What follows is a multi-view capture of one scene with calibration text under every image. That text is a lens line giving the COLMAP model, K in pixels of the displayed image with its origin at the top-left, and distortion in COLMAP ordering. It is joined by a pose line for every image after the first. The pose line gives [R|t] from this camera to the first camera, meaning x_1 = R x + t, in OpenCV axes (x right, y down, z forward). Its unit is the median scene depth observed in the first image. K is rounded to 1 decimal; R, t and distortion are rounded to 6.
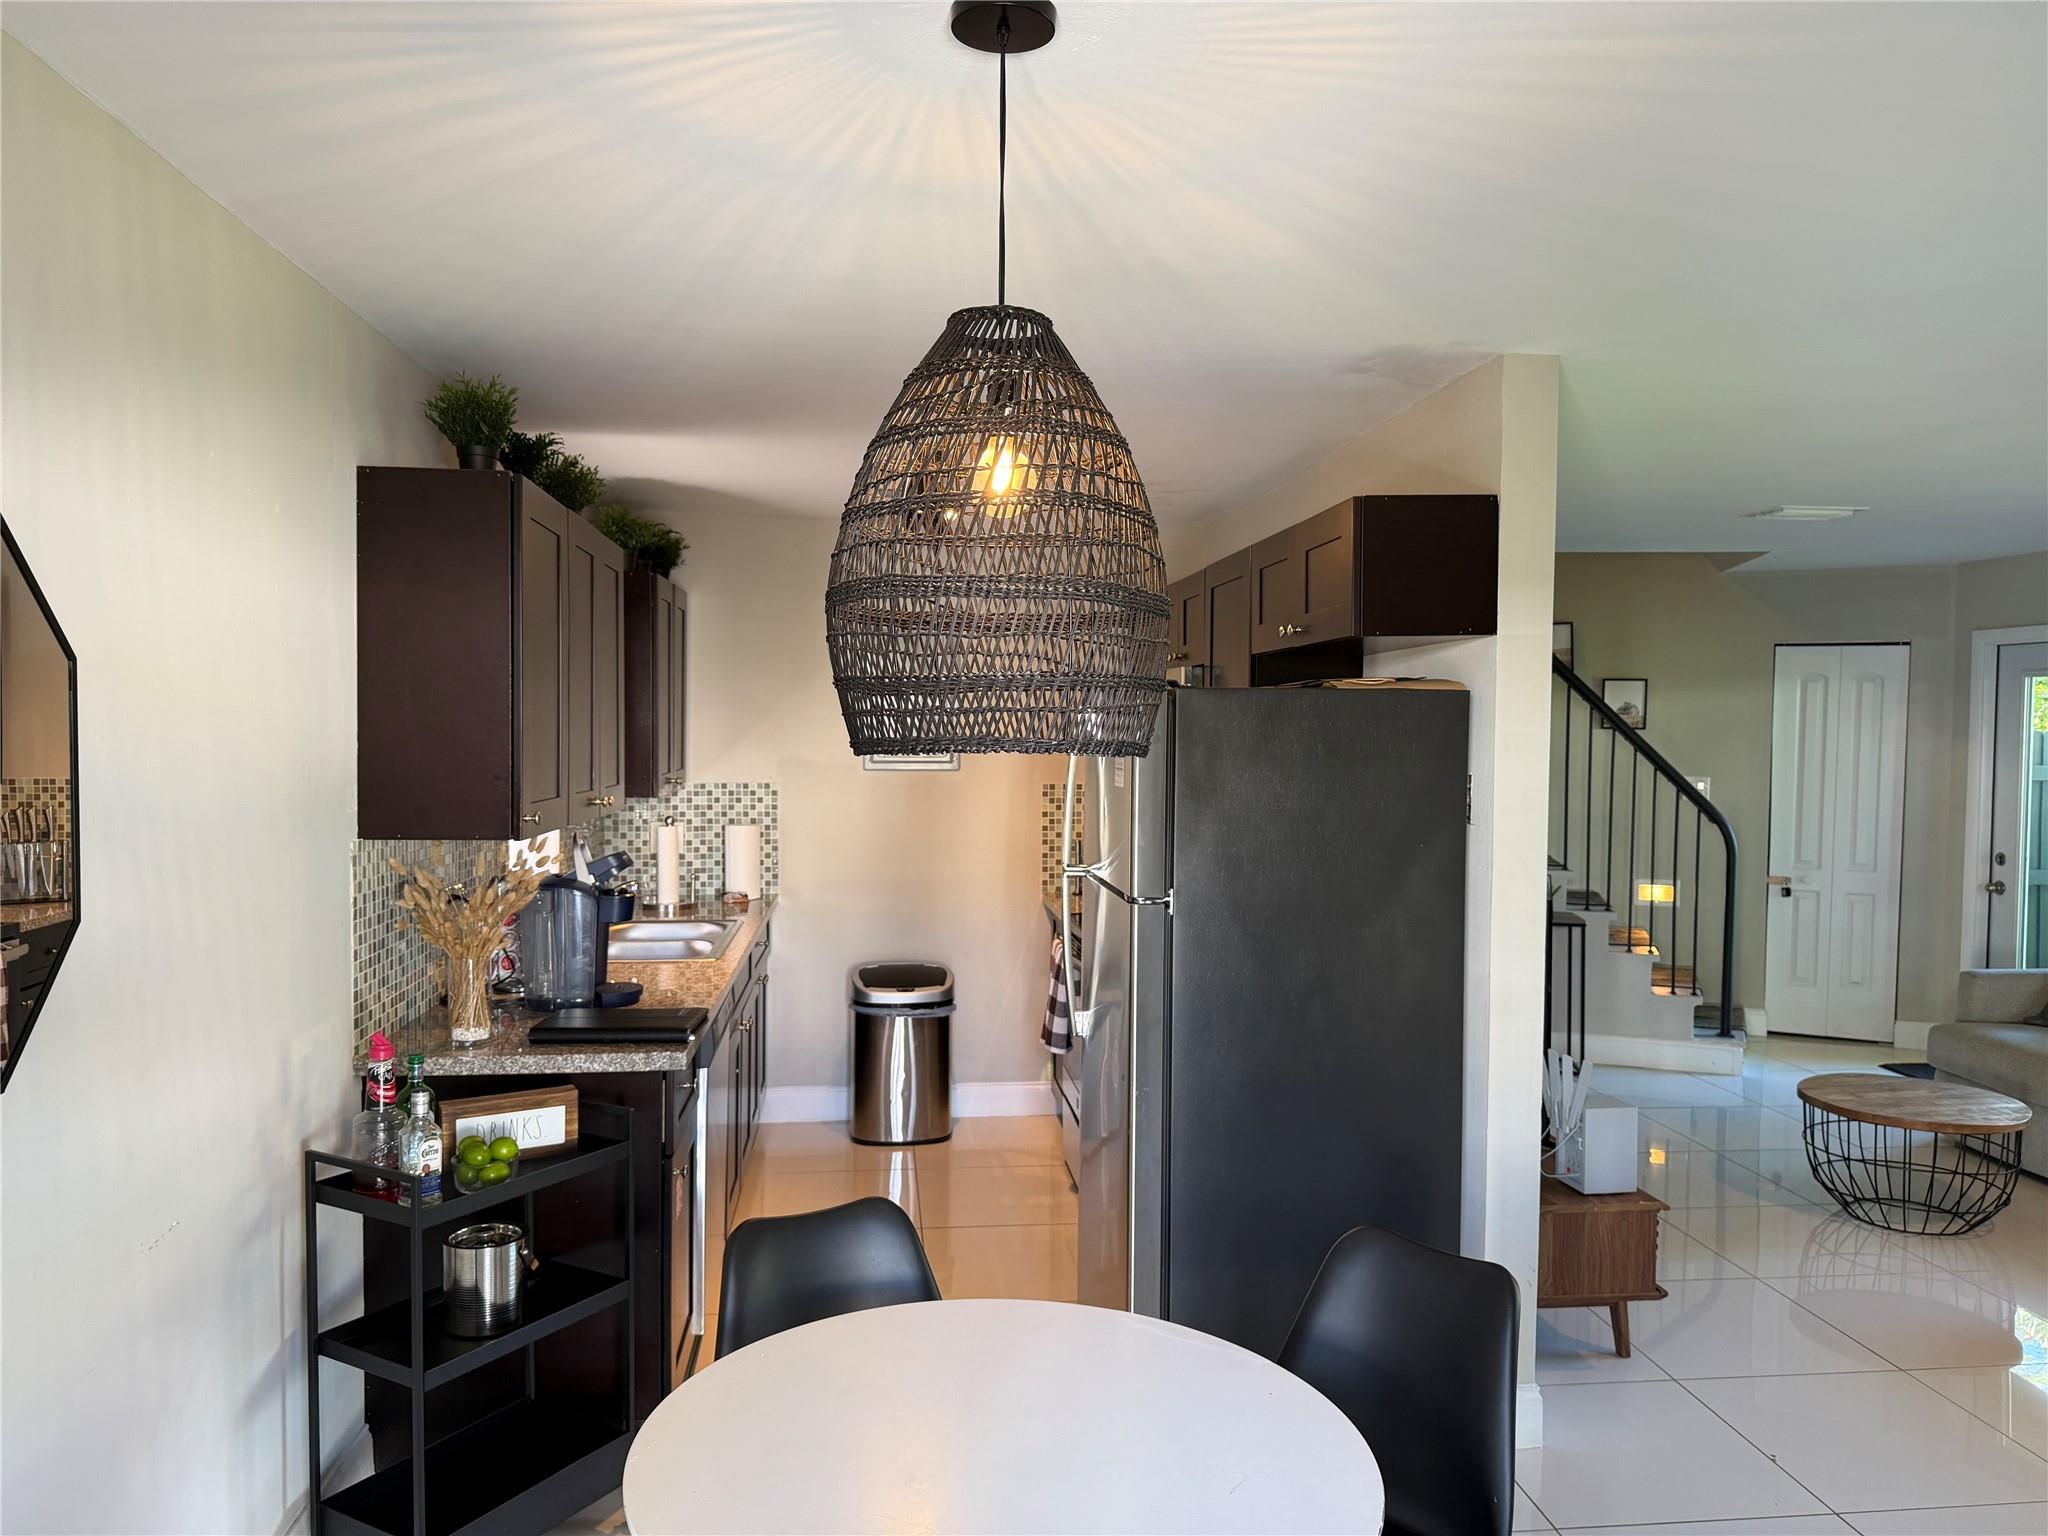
lens RADIAL K [[1431.0, 0, 1012.4], [0, 1431.0, 776.1], [0, 0, 1]] dist [0.016956, -0.024495]
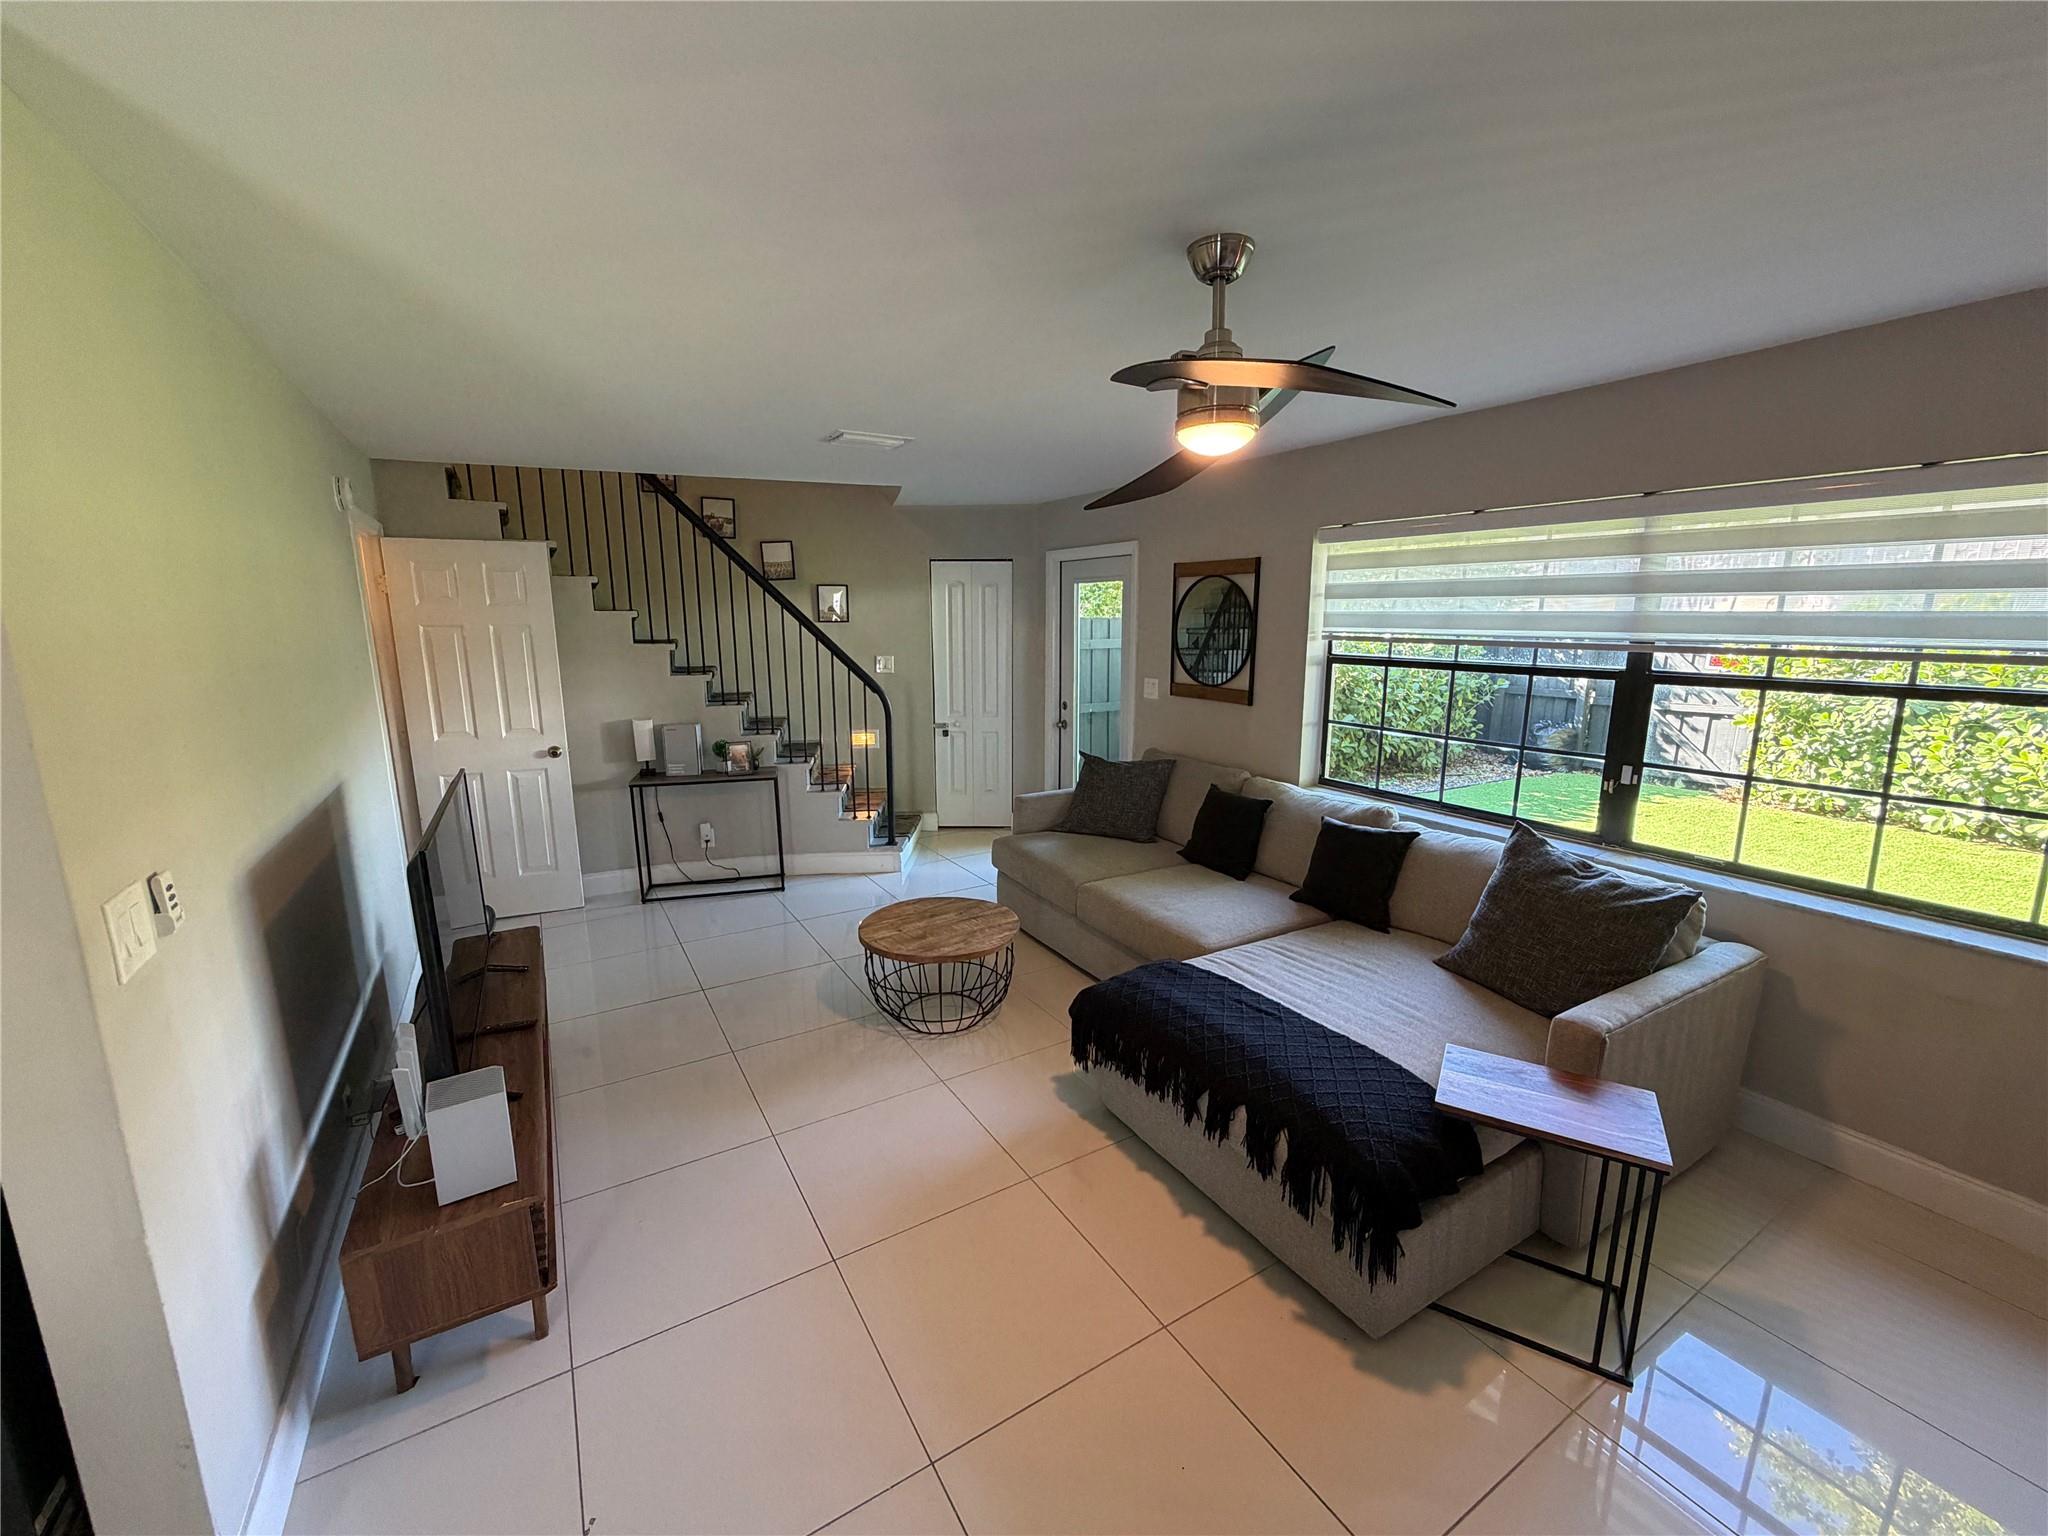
lens RADIAL K [[815.2, 0, 1018.2], [0, 815.2, 759.3], [0, 0, 1]] dist [0.001593, 0.000277]
pose [[0.902720, -0.087947, 0.421144, 0.333069], [0.027760, 0.988750, 0.146977, -0.016819], [-0.429332, -0.120988, 0.895006, 0.291326]]
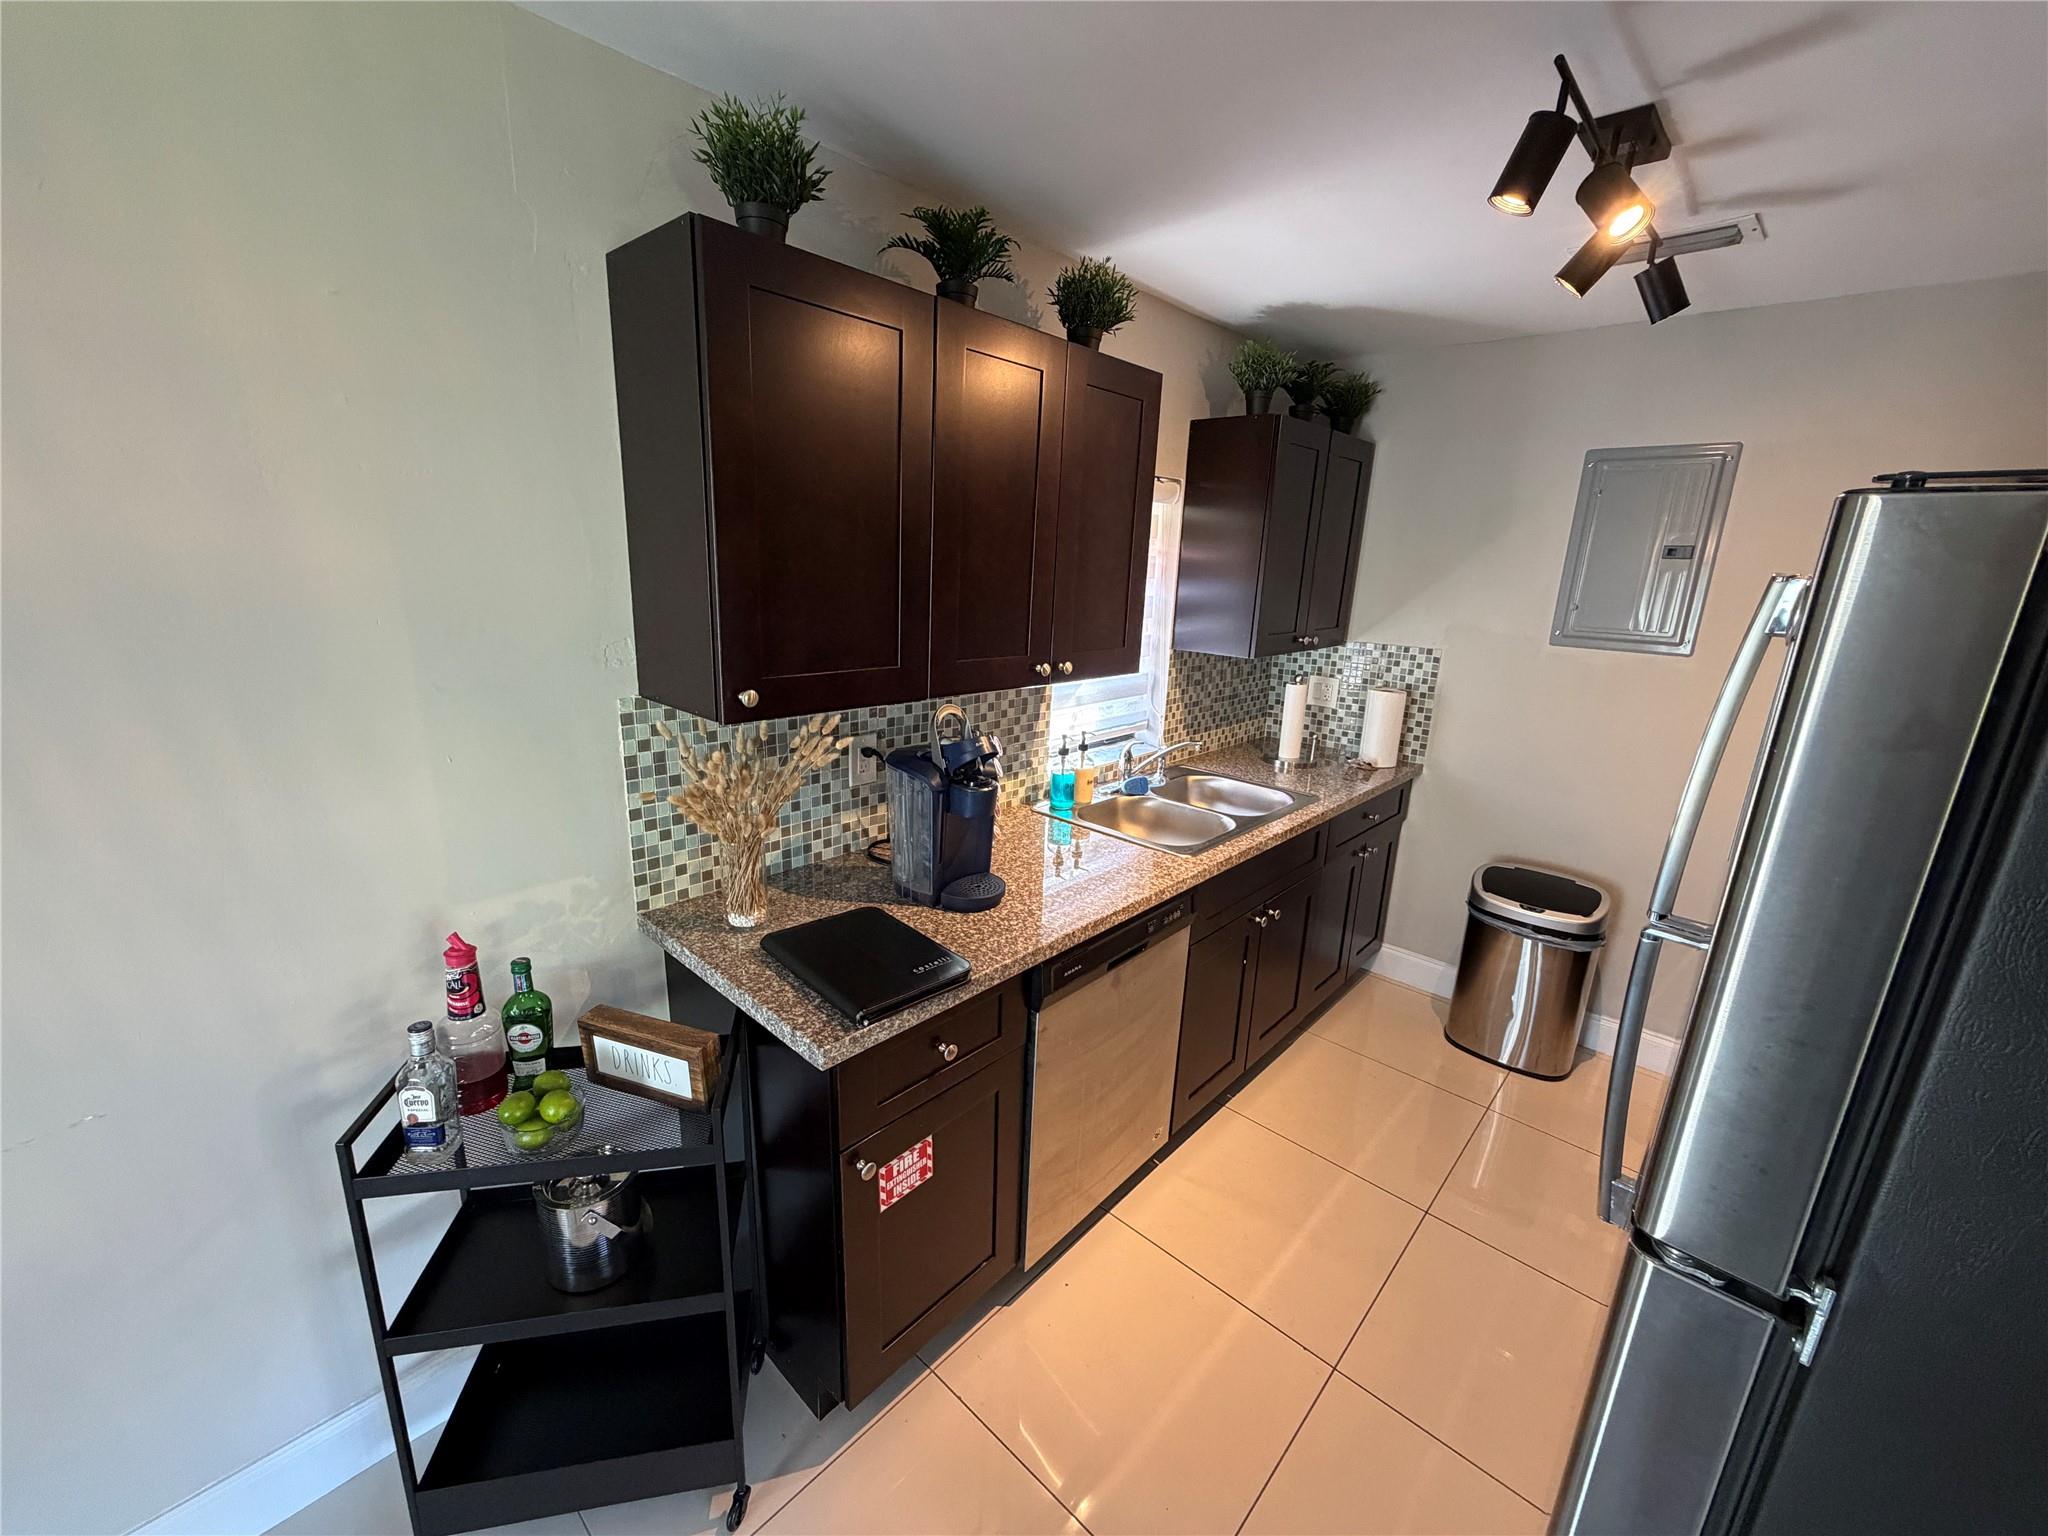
lens RADIAL K [[815.2, 0, 1012.1], [0, 815.2, 768.7], [0, 0, 1]] dist [0.001593, 0.000277]
pose [[0.654946, 0.205866, -0.727093, 0.055740], [-0.056588, 0.972836, 0.224472, -0.023284], [0.753554, -0.105873, 0.648805, 0.433955]]
